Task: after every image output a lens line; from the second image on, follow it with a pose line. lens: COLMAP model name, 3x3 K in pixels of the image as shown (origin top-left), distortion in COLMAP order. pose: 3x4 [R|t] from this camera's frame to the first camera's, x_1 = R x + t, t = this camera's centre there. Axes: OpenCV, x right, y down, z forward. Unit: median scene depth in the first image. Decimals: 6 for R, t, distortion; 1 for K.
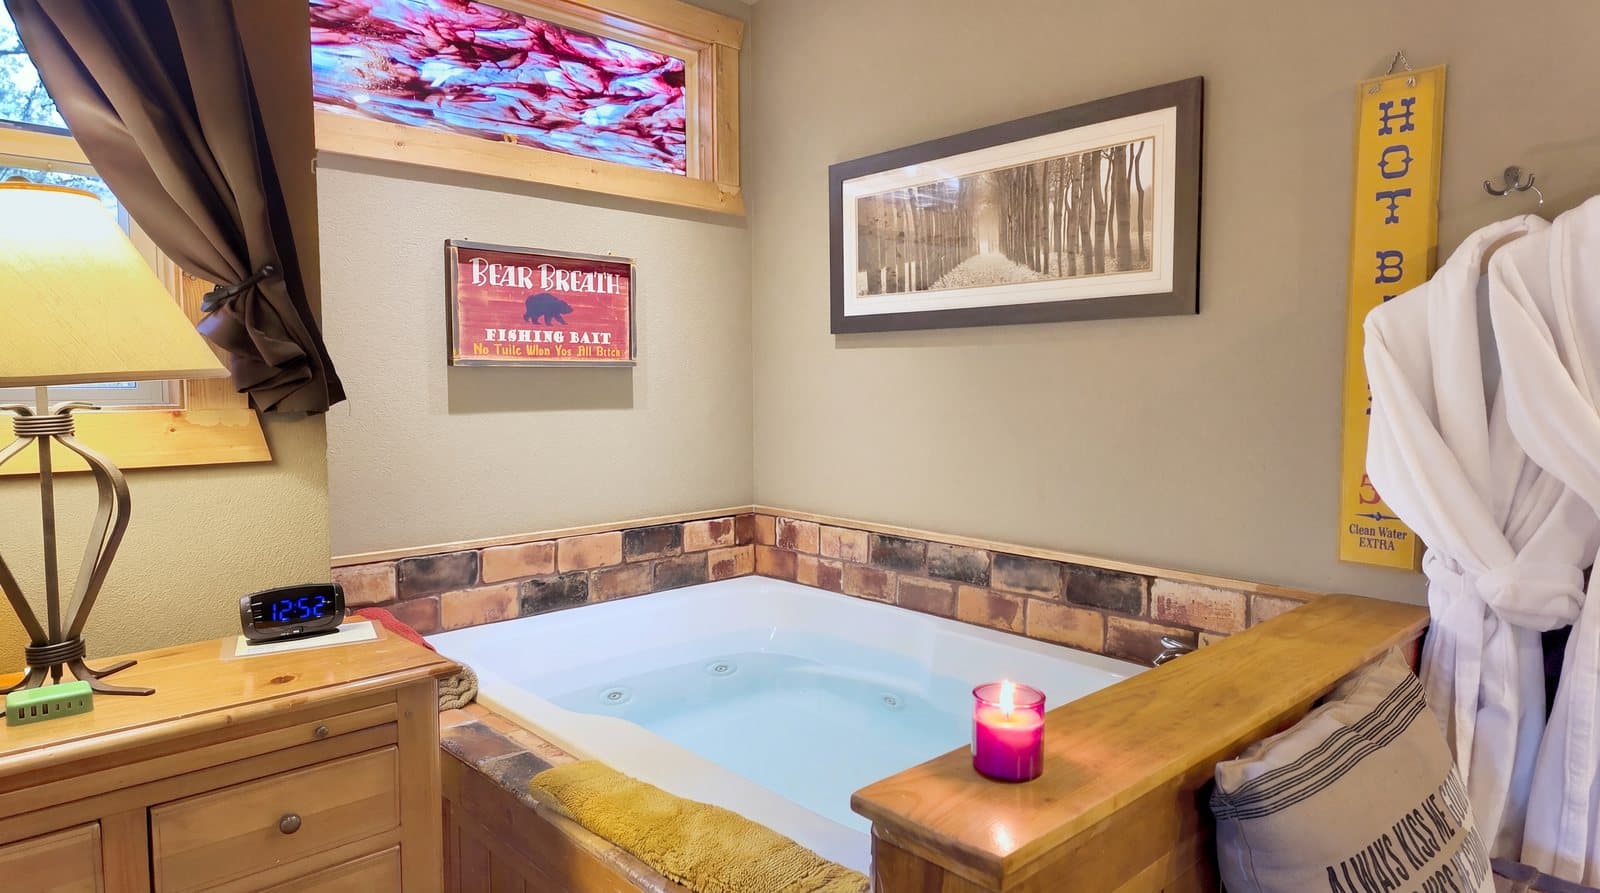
lens RADIAL K [[951.8, 0, 806.1], [0, 951.8, 442.5], [0, 0, 1]] dist [0.043145, -0.029157]
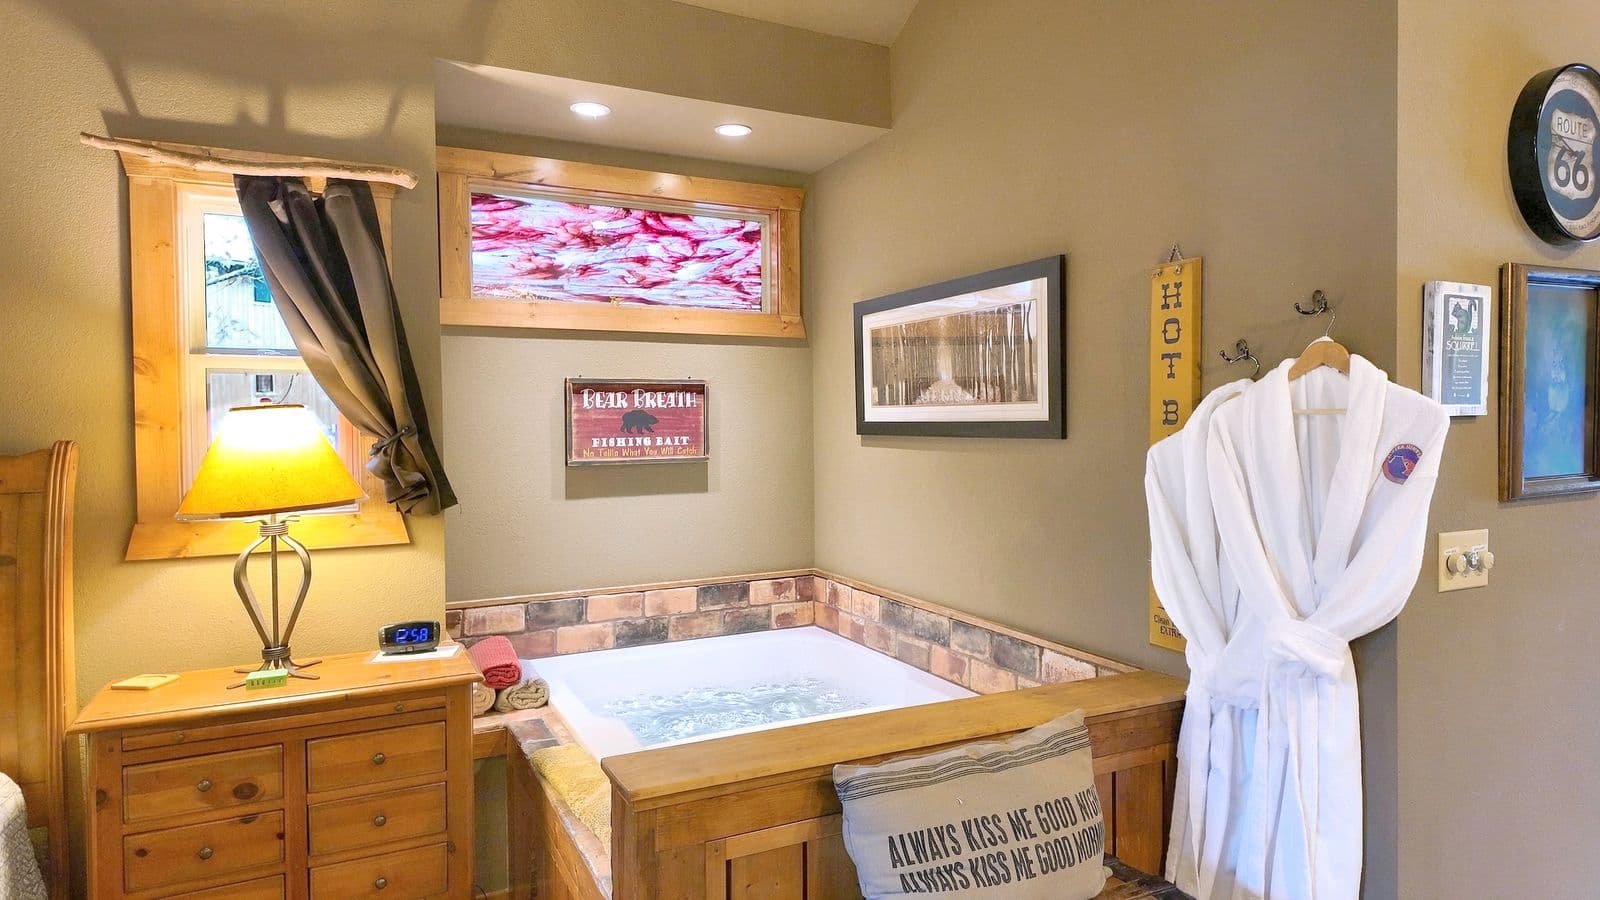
lens RADIAL K [[938.4, 0, 803.1], [0, 938.4, 444.4], [0, 0, 1]] dist [0.003505, -0.000875]
pose [[0.959877, 0.000835, -0.280420, 0.340887], [-0.012360, 0.999150, -0.039335, -0.059691], [0.280149, 0.041223, 0.959071, -0.223345]]
